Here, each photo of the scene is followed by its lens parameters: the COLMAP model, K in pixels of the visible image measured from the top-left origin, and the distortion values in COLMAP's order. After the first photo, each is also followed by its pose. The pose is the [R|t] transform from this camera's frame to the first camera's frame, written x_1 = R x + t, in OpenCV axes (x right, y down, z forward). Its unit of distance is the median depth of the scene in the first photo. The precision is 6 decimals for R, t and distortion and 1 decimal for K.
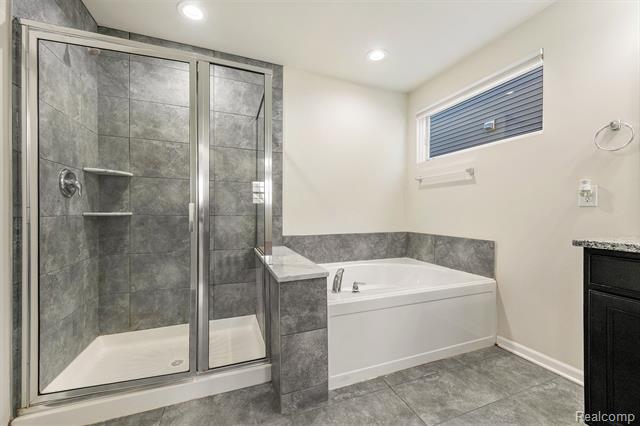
lens RADIAL K [[253.1, 0, 319.6], [0, 253.1, 213.4], [0, 0, 1]] dist [0.013230, -0.000521]
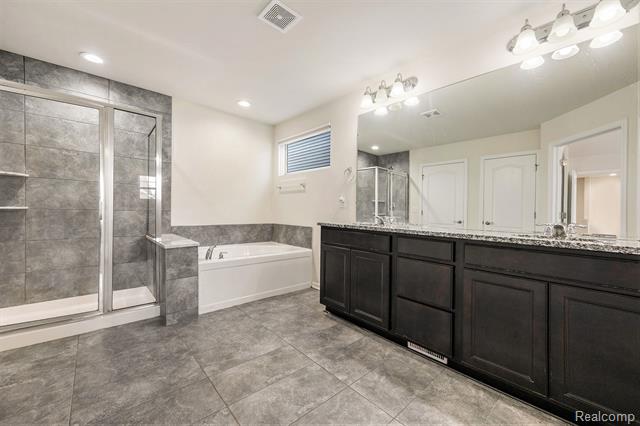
lens RADIAL K [[253.1, 0, 316.5], [0, 253.1, 213.0], [0, 0, 1]] dist [0.013230, -0.000521]
pose [[0.937291, 0.007941, 0.348456, 0.123491], [-0.010737, 0.999924, 0.006093, 0.004122], [-0.348381, -0.009452, 0.937305, -0.611910]]
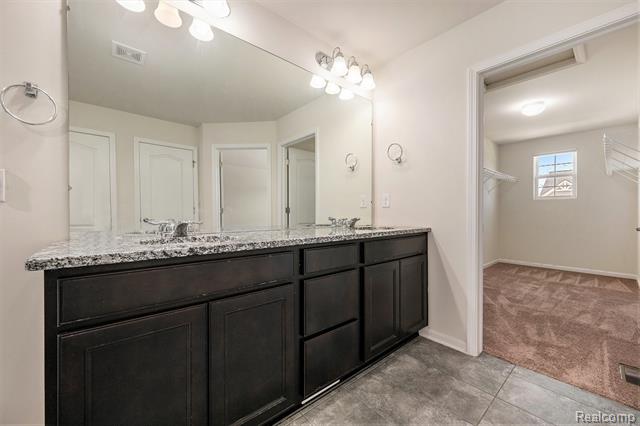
lens RADIAL K [[253.1, 0, 324.4], [0, 253.1, 209.4], [0, 0, 1]] dist [0.013230, -0.000521]
pose [[-0.333673, -0.010305, 0.942632, 0.134883], [-0.002783, 0.999947, 0.009946, -0.010935], [-0.942685, 0.000695, -0.333684, 0.329766]]
